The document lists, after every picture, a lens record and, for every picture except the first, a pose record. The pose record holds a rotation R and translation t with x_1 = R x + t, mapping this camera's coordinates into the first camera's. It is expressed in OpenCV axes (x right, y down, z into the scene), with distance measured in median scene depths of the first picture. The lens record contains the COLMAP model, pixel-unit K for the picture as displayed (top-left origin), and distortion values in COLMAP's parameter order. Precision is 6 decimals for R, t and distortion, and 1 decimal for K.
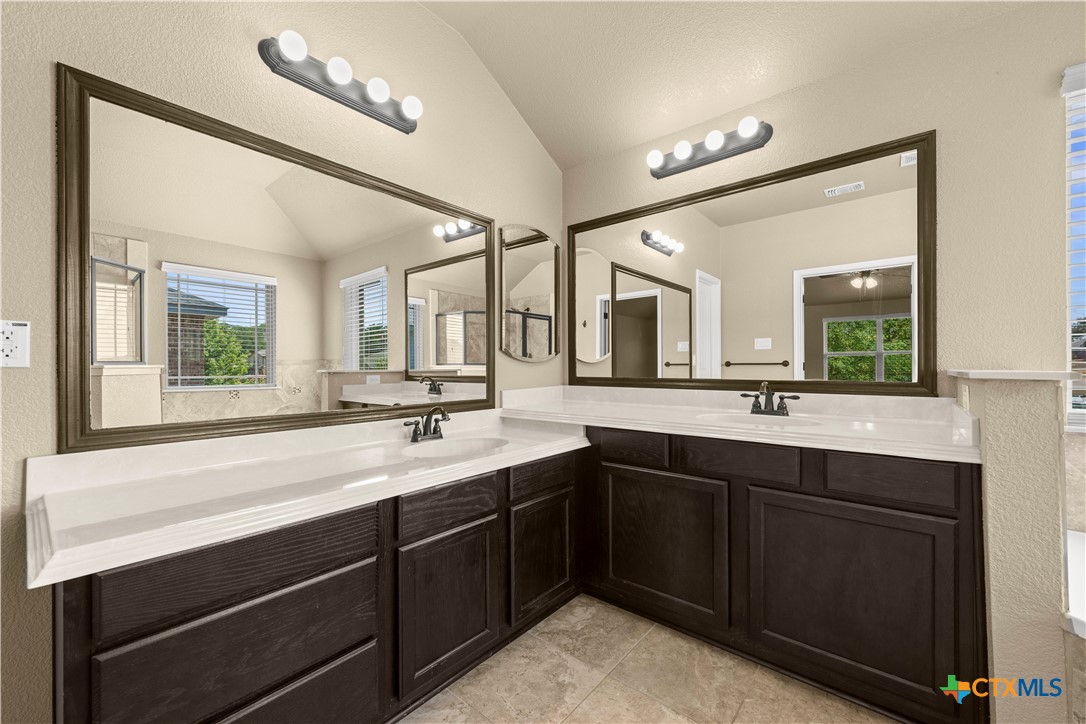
lens RADIAL K [[427.7, 0, 546.0], [0, 427.7, 362.3], [0, 0, 1]] dist [0.001748, -0.001324]
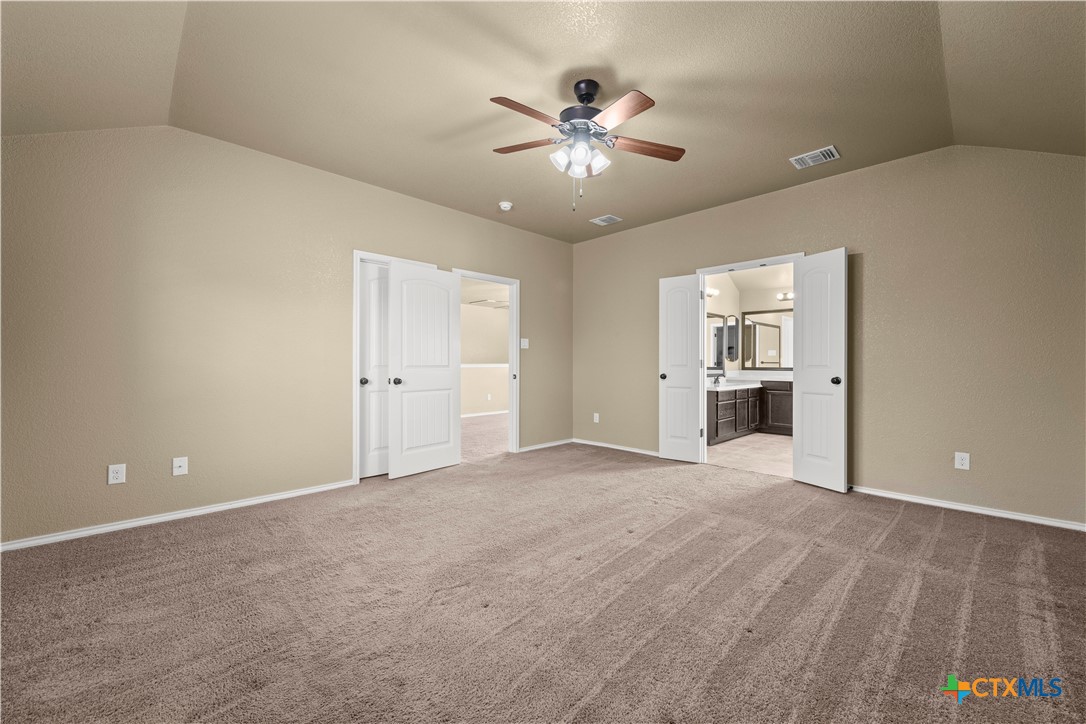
lens RADIAL K [[427.7, 0, 540.9], [0, 427.7, 366.2], [0, 0, 1]] dist [0.001748, -0.001324]
pose [[0.994954, -0.004350, -0.100235, -1.114241], [0.005301, 0.999943, 0.009221, -0.003841], [0.100189, -0.009706, 0.994921, -2.173467]]
